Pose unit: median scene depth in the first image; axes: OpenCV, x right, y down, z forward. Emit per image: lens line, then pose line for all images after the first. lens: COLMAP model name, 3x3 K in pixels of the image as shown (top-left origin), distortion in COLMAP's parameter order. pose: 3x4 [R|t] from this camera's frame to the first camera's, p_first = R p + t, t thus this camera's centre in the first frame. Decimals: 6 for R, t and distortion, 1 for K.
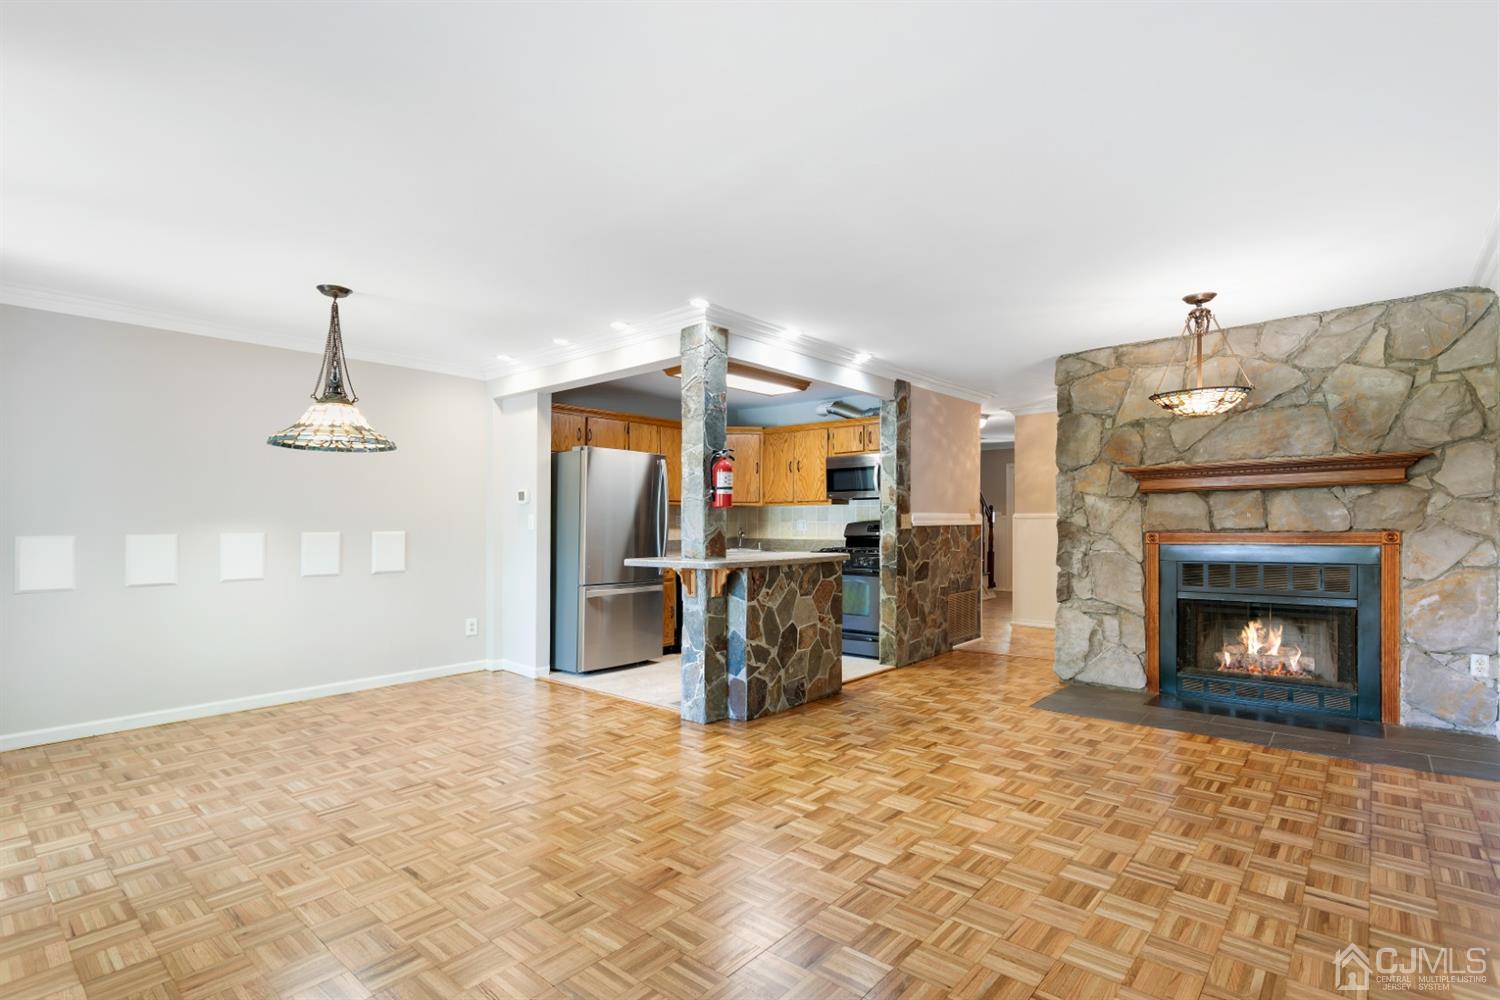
lens RADIAL K [[727.2, 0, 753.1], [0, 727.2, 509.3], [0, 0, 1]] dist [0.004958, 0.001548]
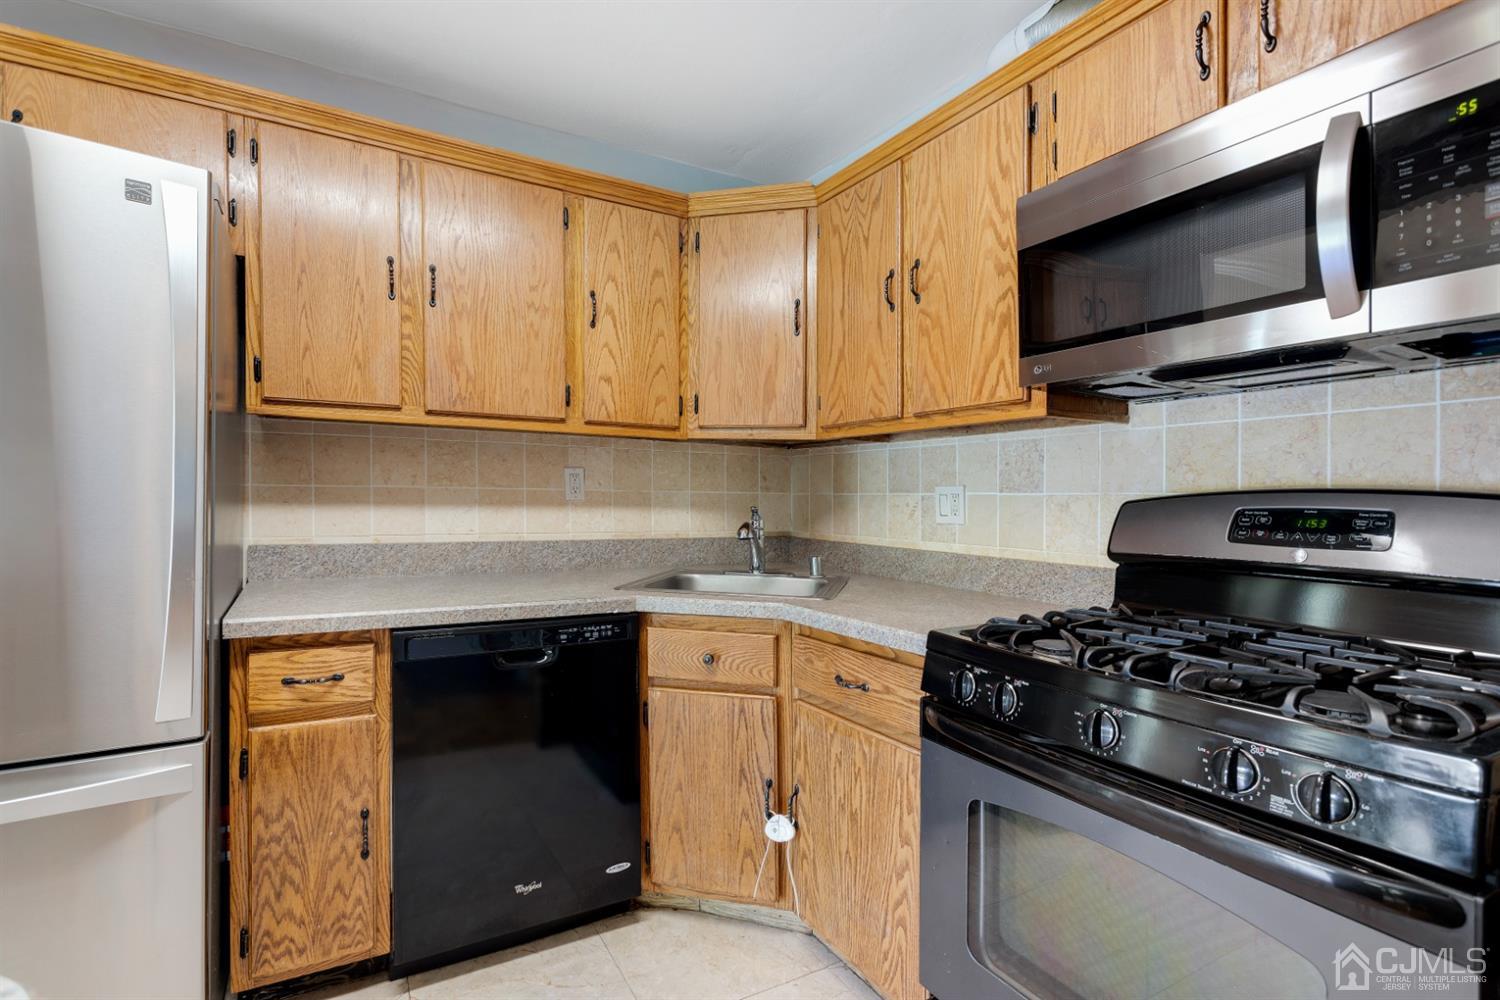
lens RADIAL K [[727.2, 0, 747.8], [0, 727.2, 489.9], [0, 0, 1]] dist [0.004958, 0.001548]
pose [[0.939486, 0.012758, -0.342349, 0.122808], [-0.011467, 0.999917, 0.005796, 0.020314], [0.342394, -0.001520, 0.939555, 0.937100]]
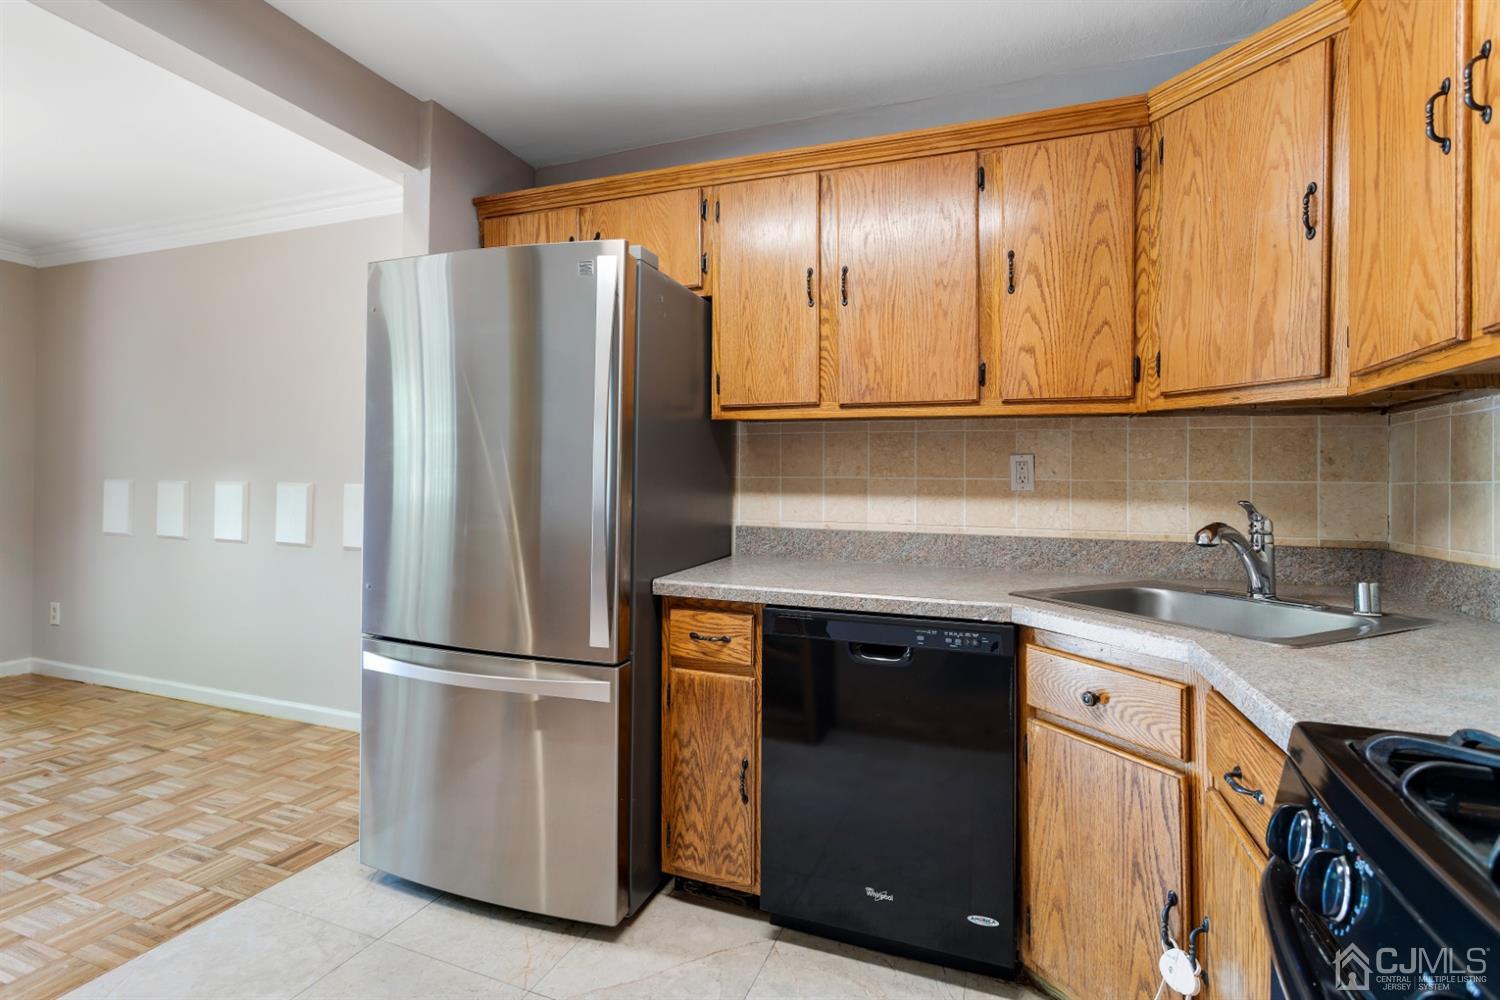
lens RADIAL K [[727.2, 0, 756.6], [0, 727.2, 478.8], [0, 0, 1]] dist [0.004958, 0.001548]
pose [[0.331651, 0.000731, -0.943402, 0.194724], [-0.000110, 1.000000, 0.000736, 0.023470], [0.943402, -0.000141, 0.331651, 1.053664]]
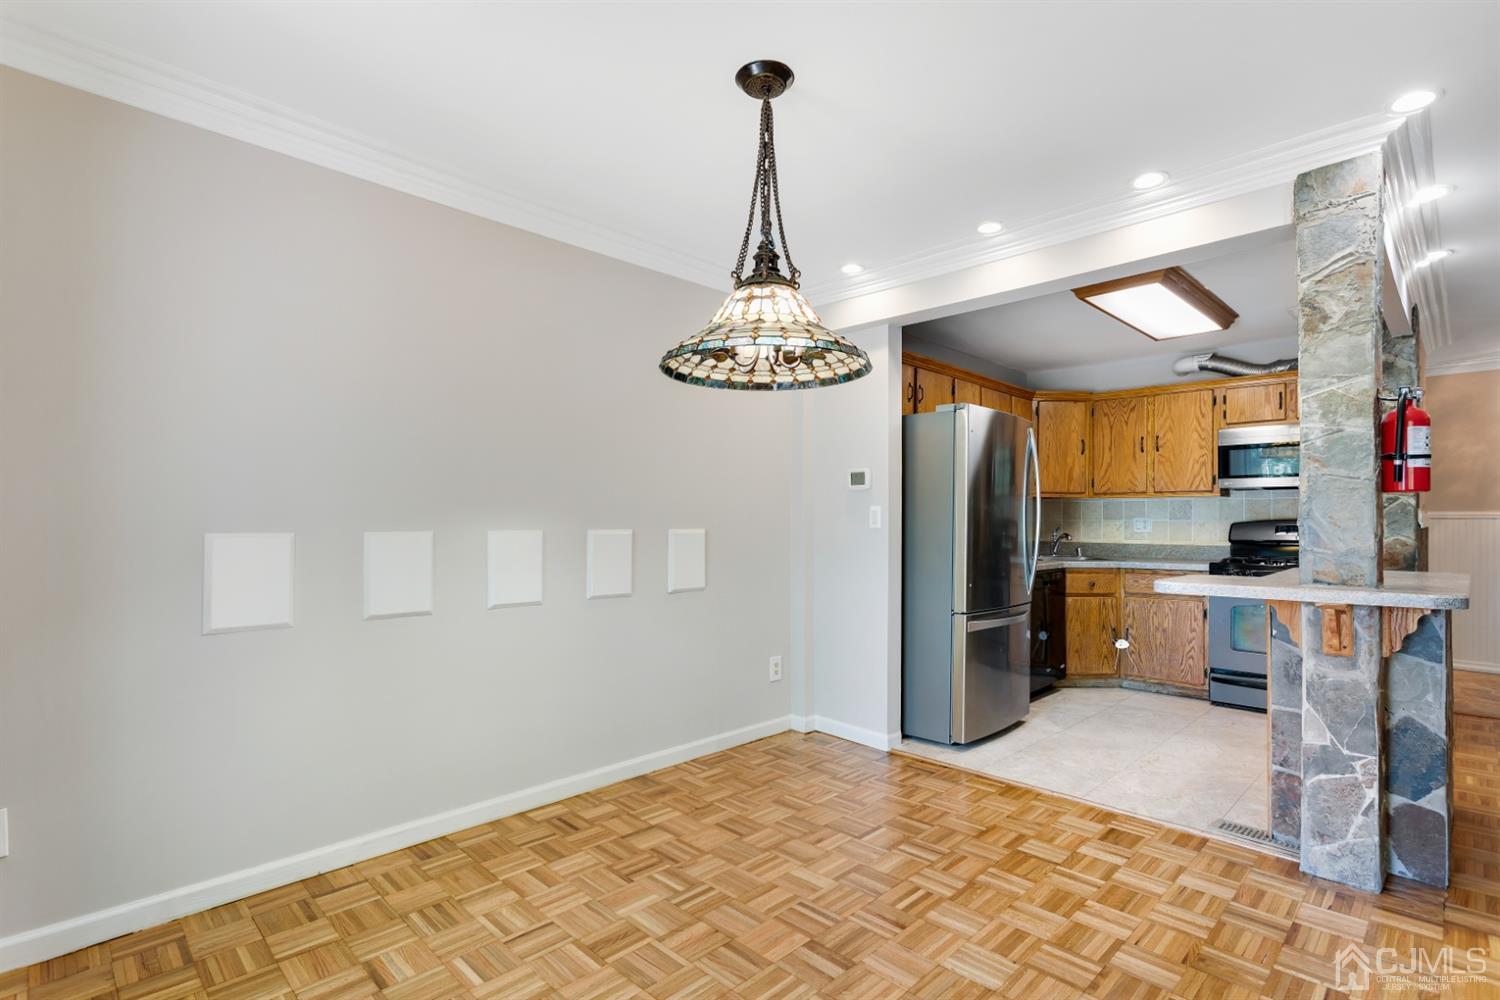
lens RADIAL K [[727.2, 0, 747.5], [0, 727.2, 506.5], [0, 0, 1]] dist [0.004958, 0.001548]
pose [[0.997535, 0.007299, -0.069788, -0.376319], [-0.007314, 0.999973, 0.000044, 0.008653], [0.069787, 0.000466, 0.997562, 0.318921]]
